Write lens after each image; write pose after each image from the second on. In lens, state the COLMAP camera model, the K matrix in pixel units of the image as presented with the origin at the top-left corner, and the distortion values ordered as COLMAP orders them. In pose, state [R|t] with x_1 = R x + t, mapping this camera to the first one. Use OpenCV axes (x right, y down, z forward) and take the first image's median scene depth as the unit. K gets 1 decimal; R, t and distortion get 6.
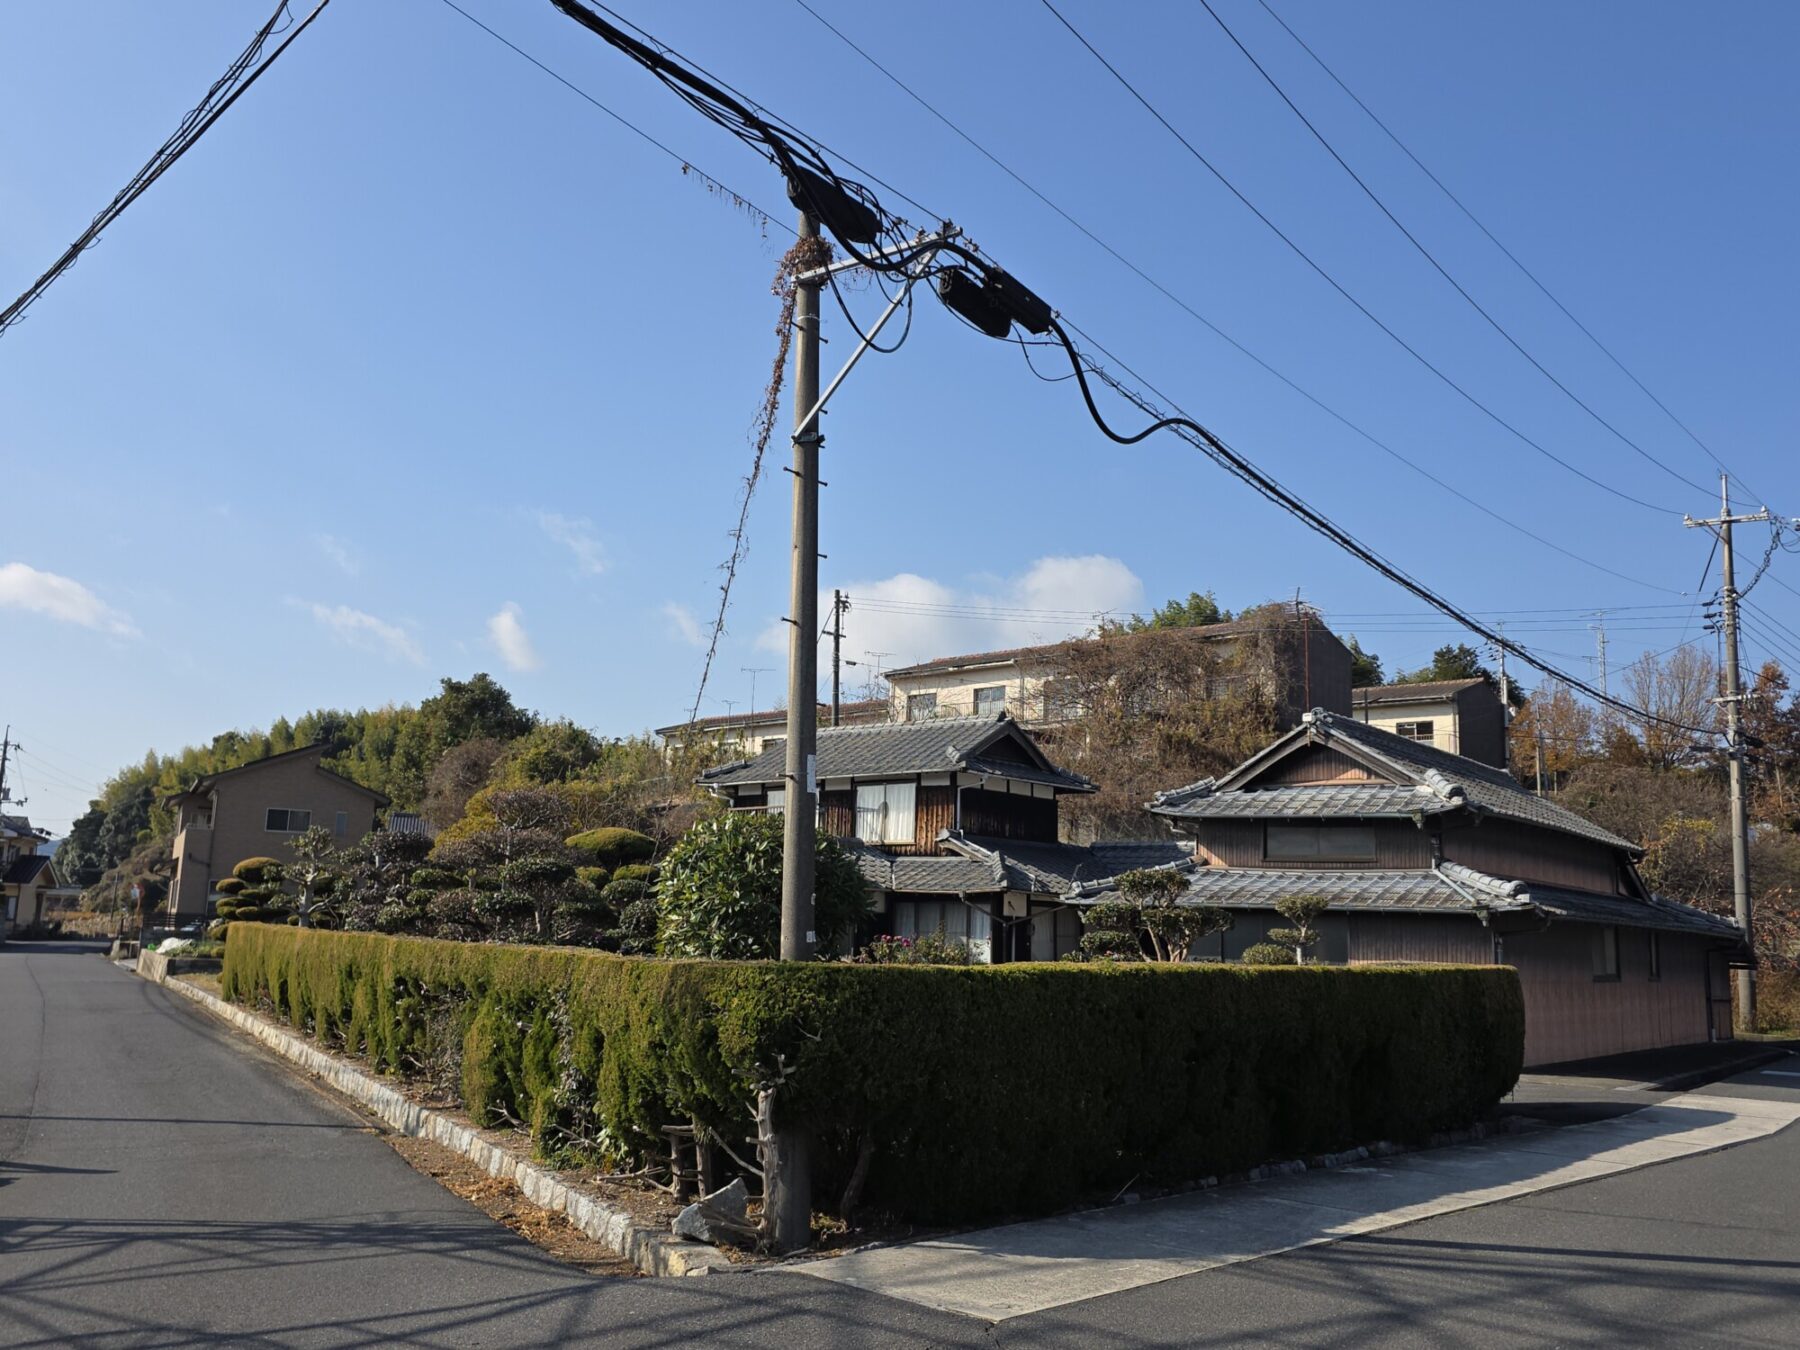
lens RADIAL K [[1467.6, 0, 900.0], [0, 1467.6, 675.0], [0, 0, 1]] dist [0.155041, -0.001275]
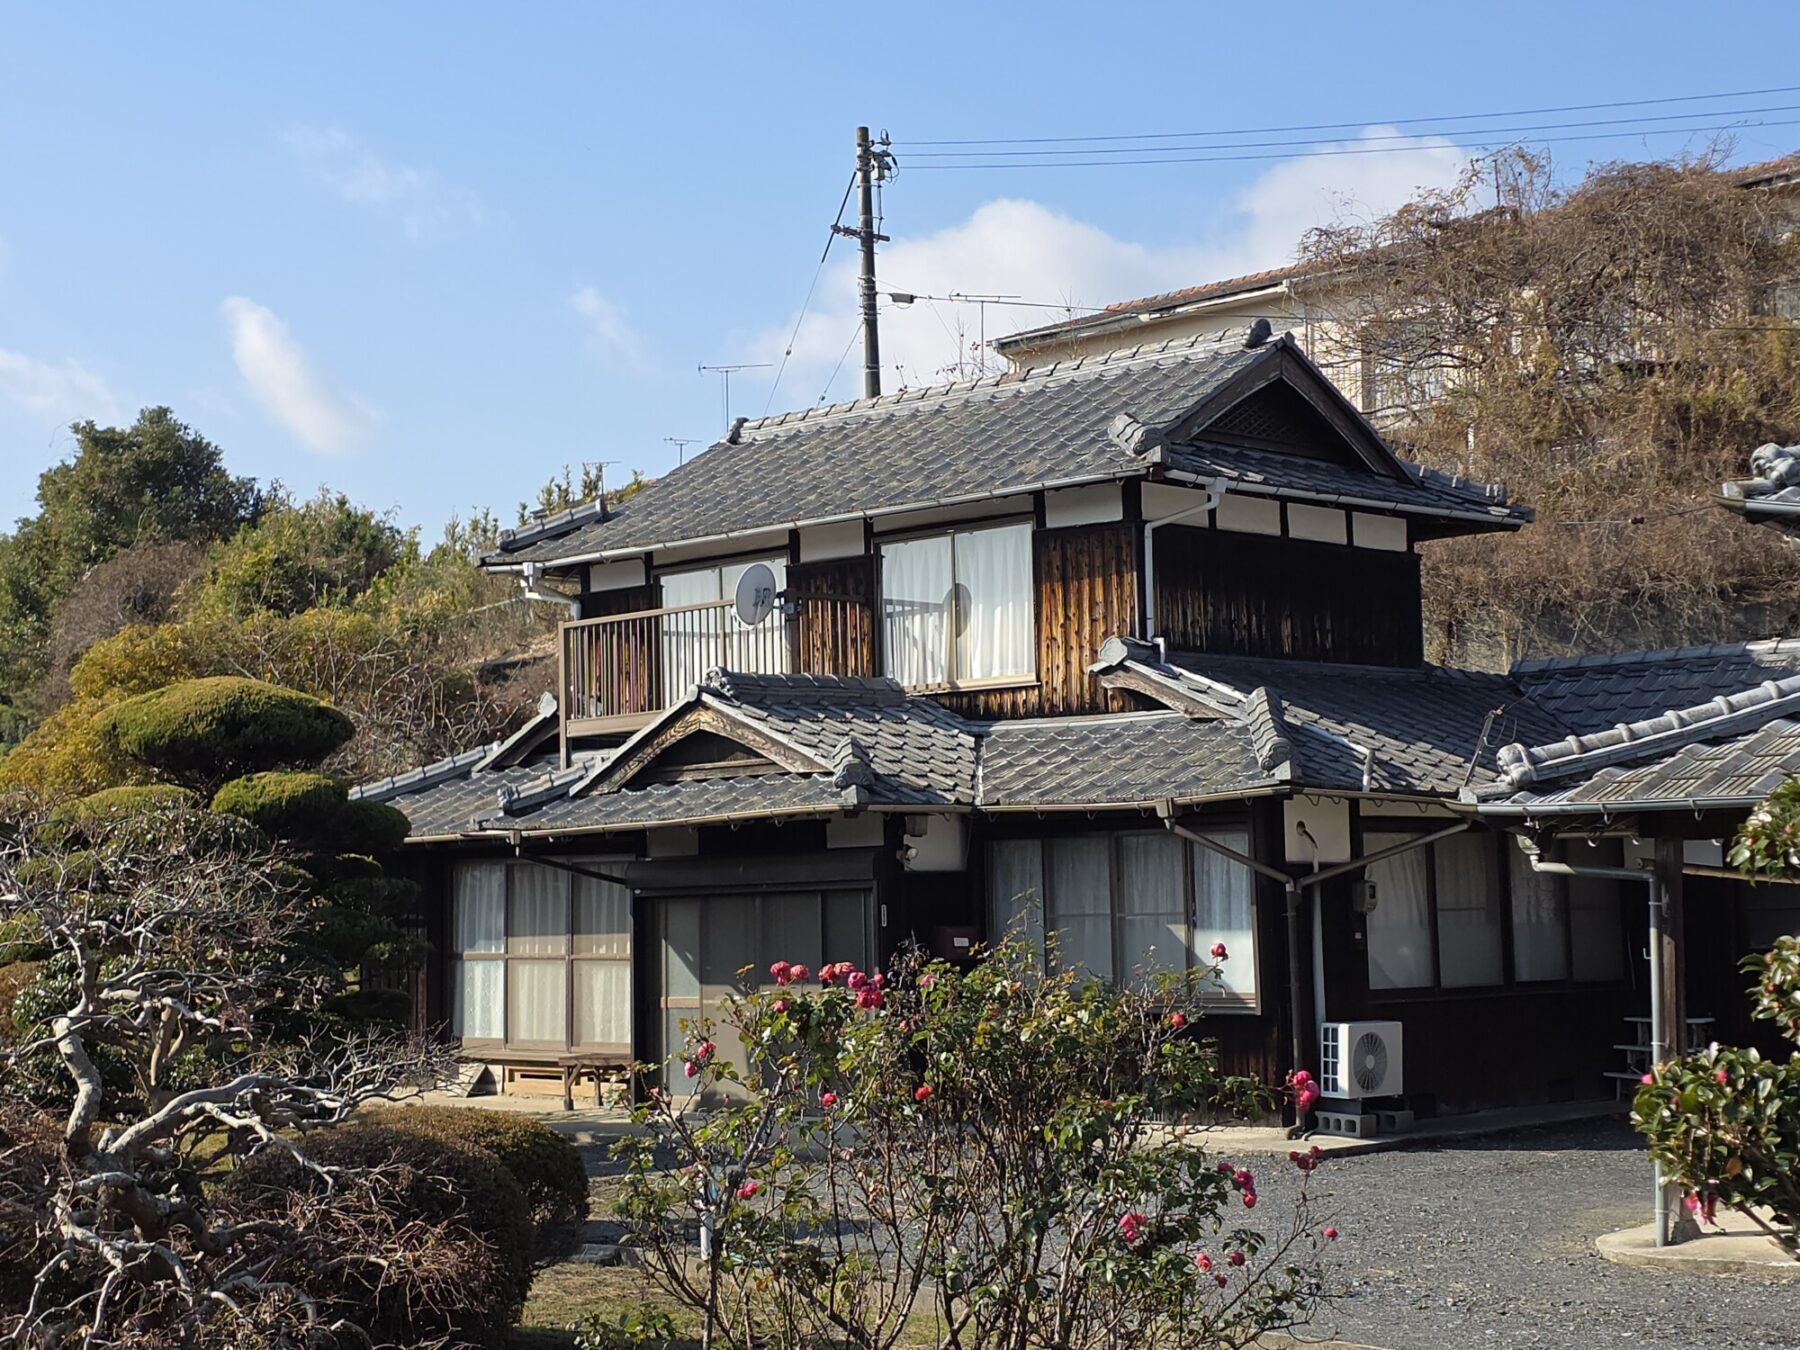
lens RADIAL K [[2884.0, 0, 900.0], [0, 2884.0, 675.0], [0, 0, 1]] dist [0.317816, -1.603051]
pose [[0.996705, -0.053157, -0.061260, 0.019337], [0.058556, 0.994220, 0.089990, 0.042458], [0.056122, -0.093281, 0.994057, 0.257816]]
